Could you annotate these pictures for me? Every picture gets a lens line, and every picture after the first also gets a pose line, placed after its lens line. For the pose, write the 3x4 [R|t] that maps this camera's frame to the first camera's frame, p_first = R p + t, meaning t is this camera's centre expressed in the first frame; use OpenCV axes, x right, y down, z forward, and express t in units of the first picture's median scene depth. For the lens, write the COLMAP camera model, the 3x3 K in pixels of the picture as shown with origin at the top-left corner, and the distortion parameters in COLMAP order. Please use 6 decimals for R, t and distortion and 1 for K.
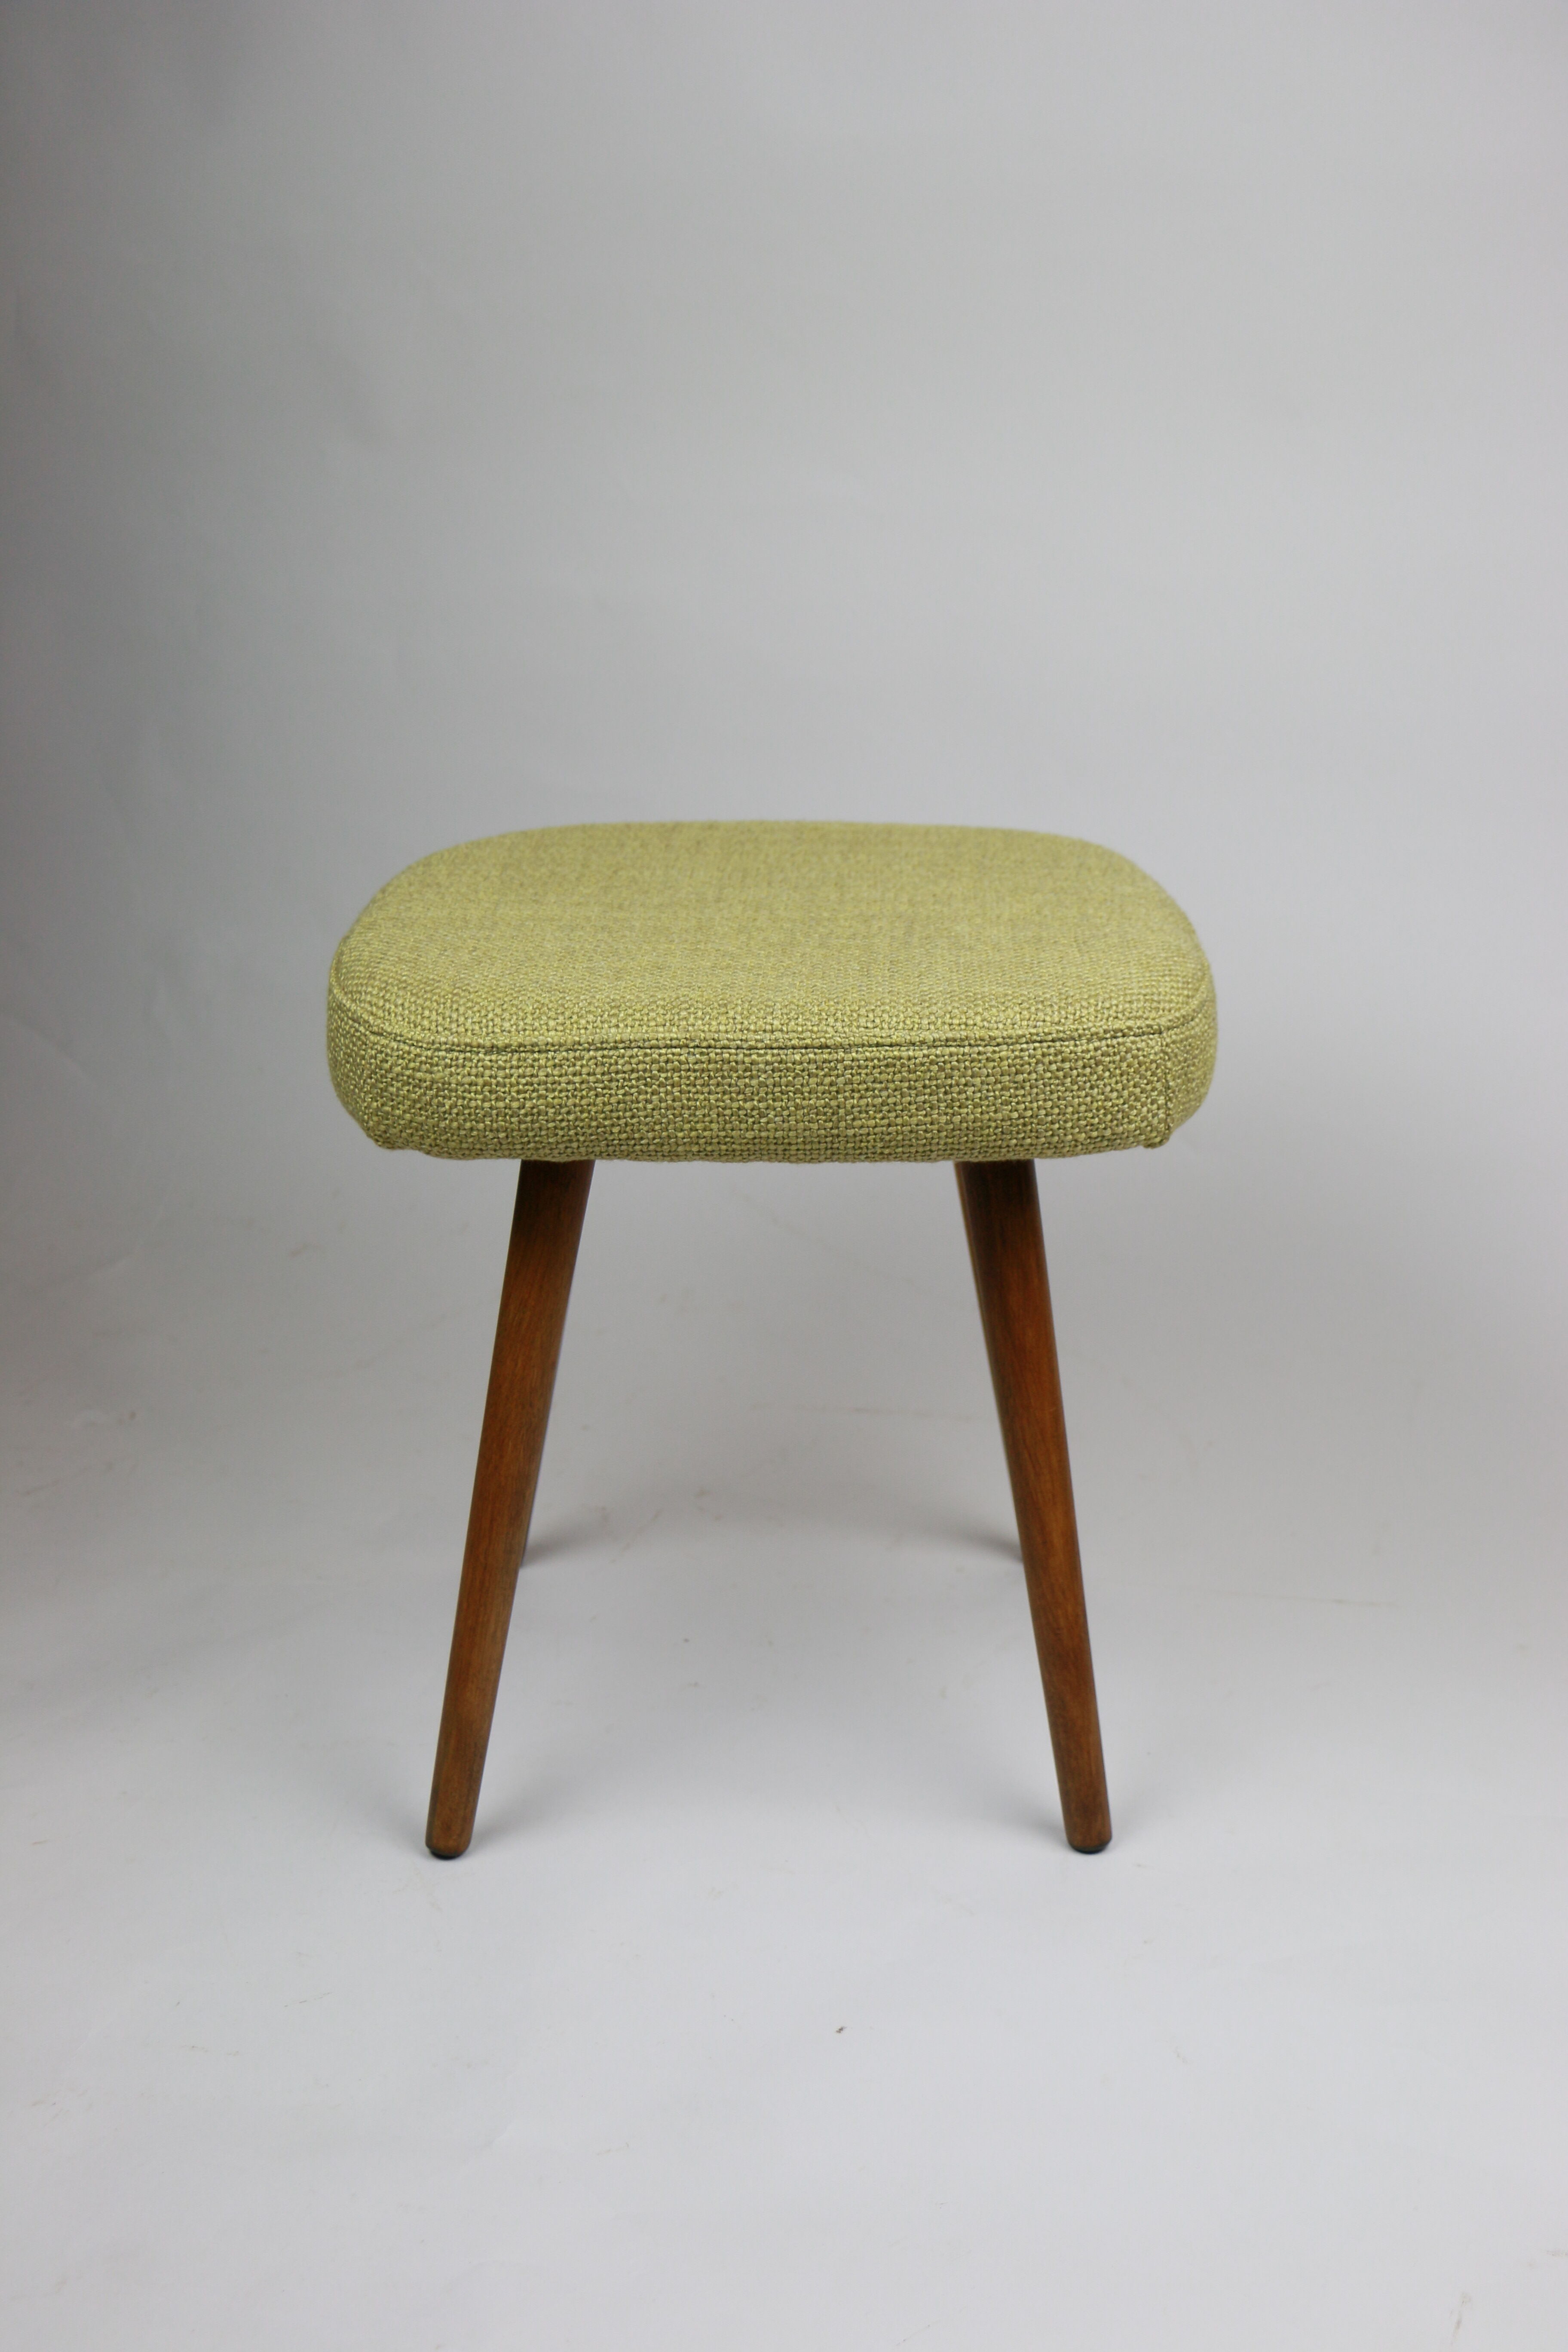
lens RADIAL K [[2939.8, 0, 777.5], [0, 2939.8, 1178.7], [0, 0, 1]] dist [0.046117, 0.000000]
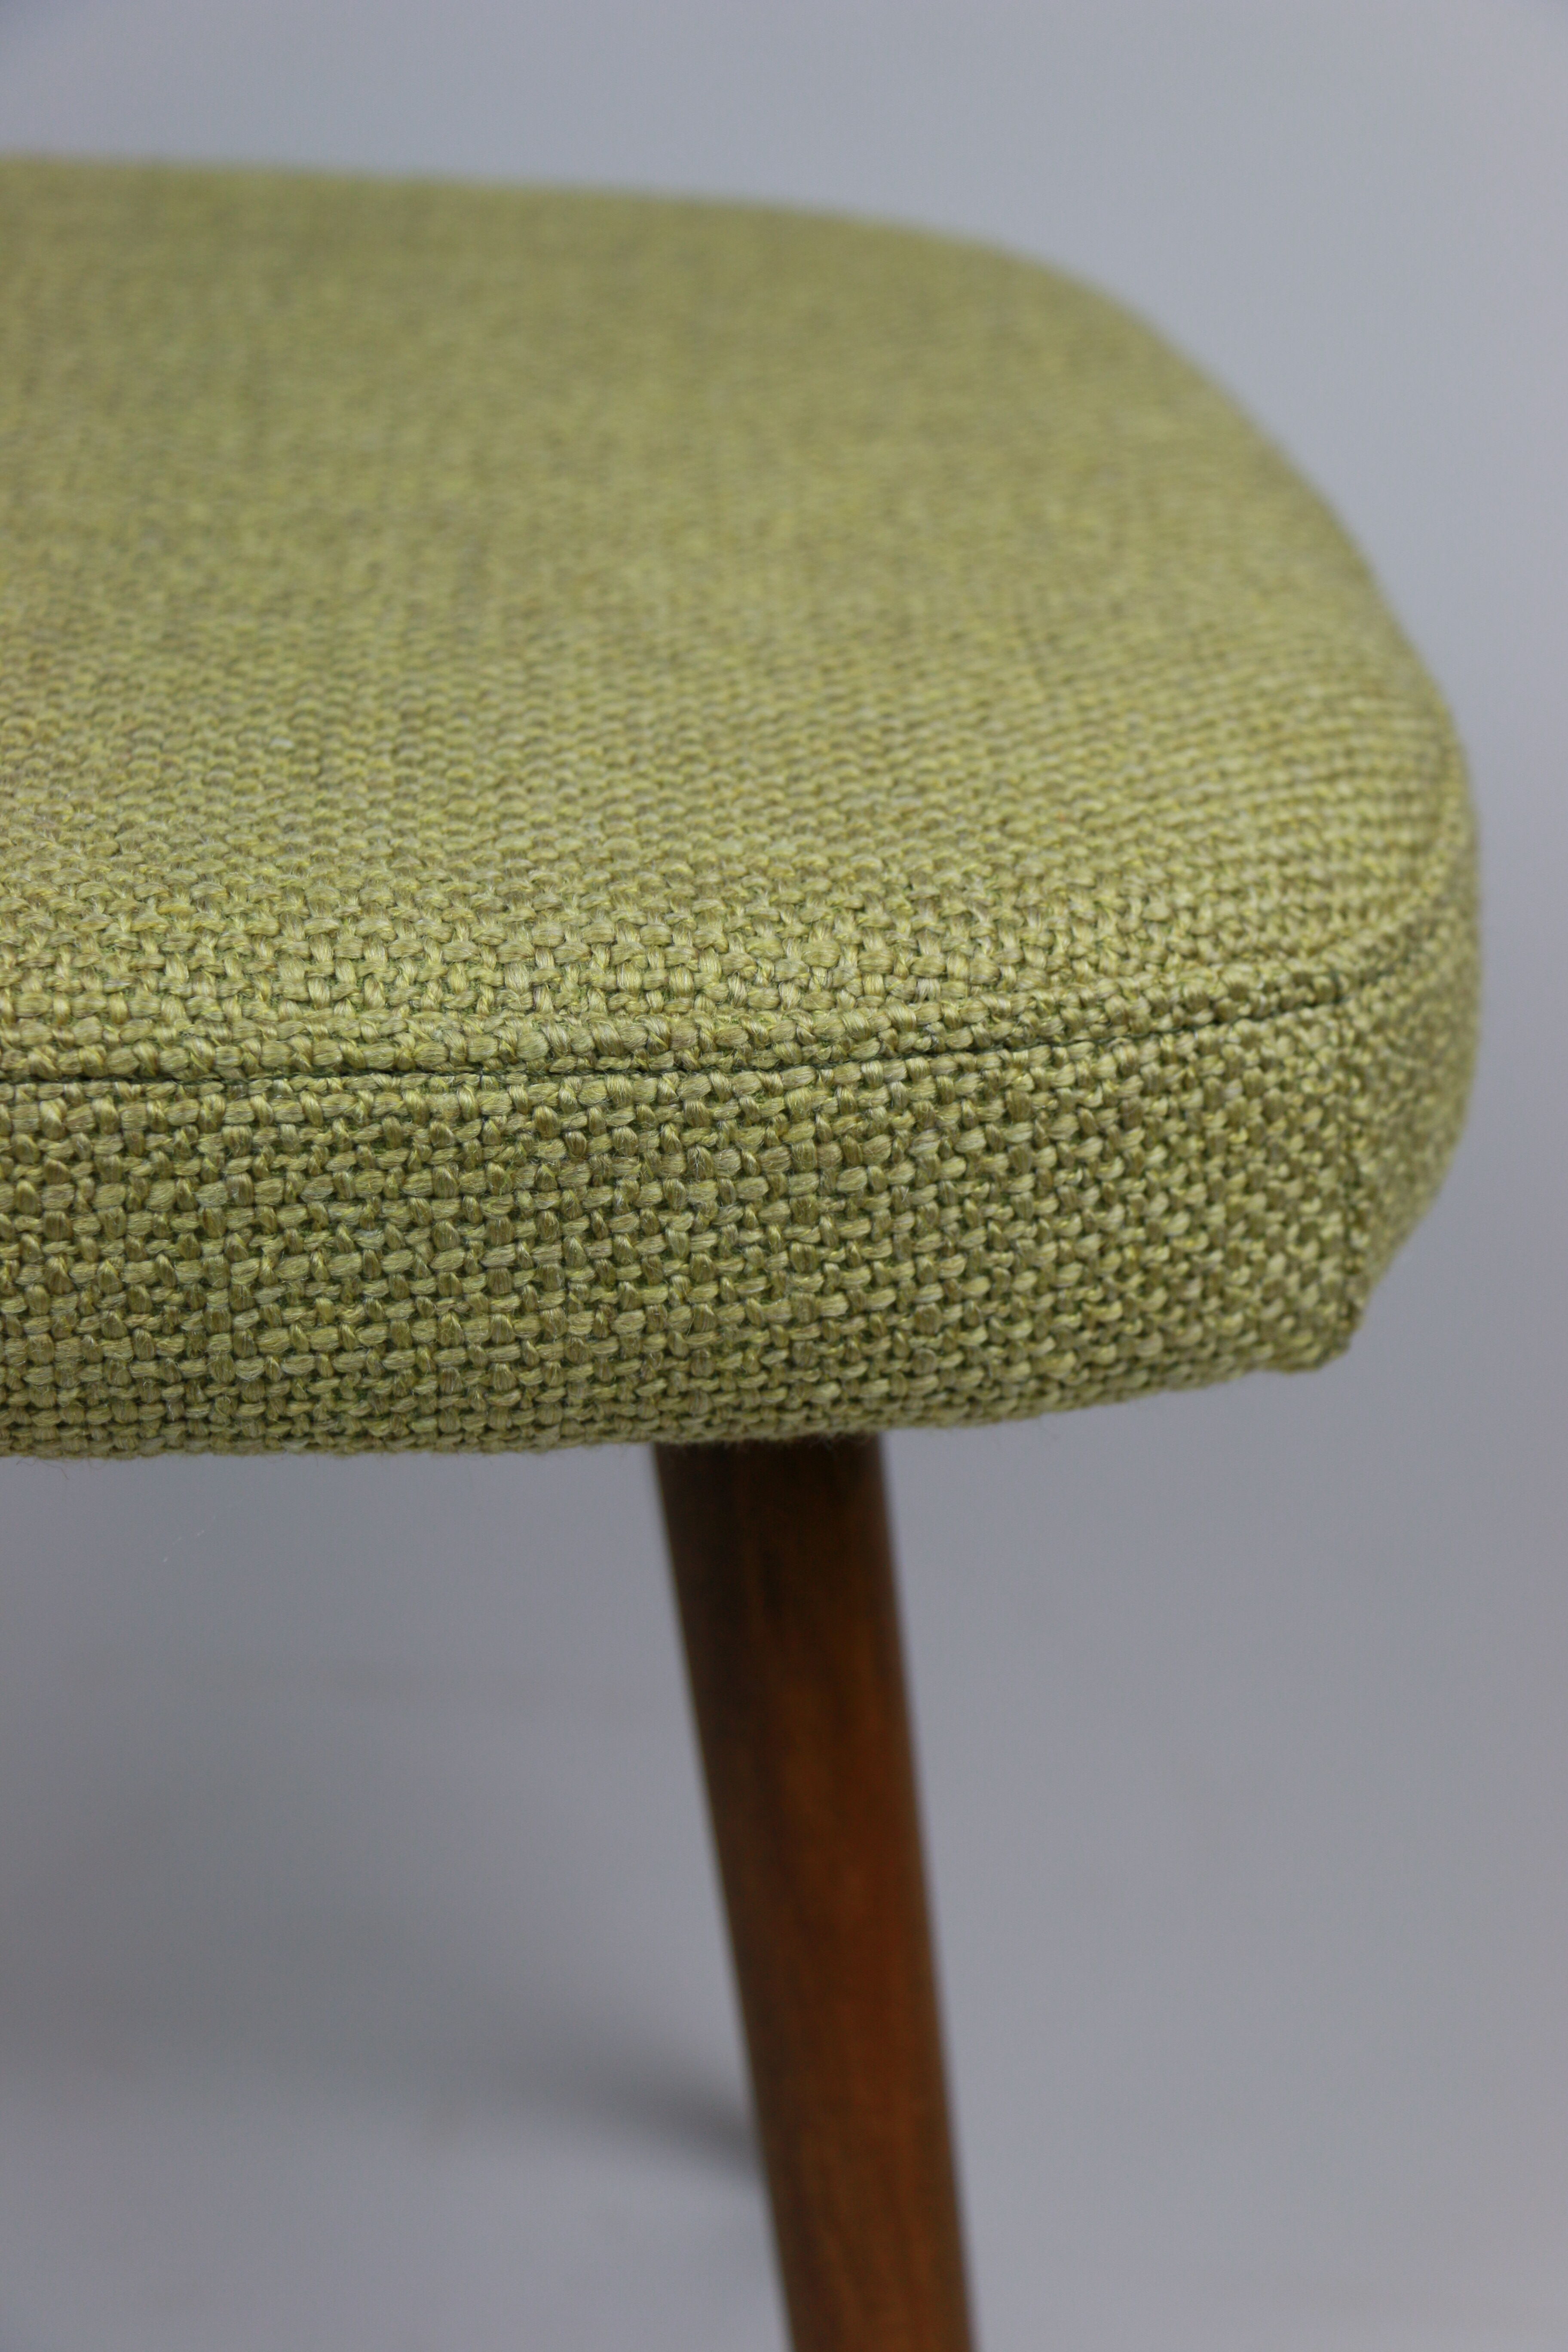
lens RADIAL K [[5149.5, 0, 784.1], [0, 5149.5, 1170.8], [0, 0, 1]] dist [0.157618, 0.000000]
pose [[0.995145, 0.000698, 0.098417, 0.026513], [-0.009514, 0.995975, 0.089130, -0.076886], [-0.097959, -0.089634, 0.991146, 0.500401]]
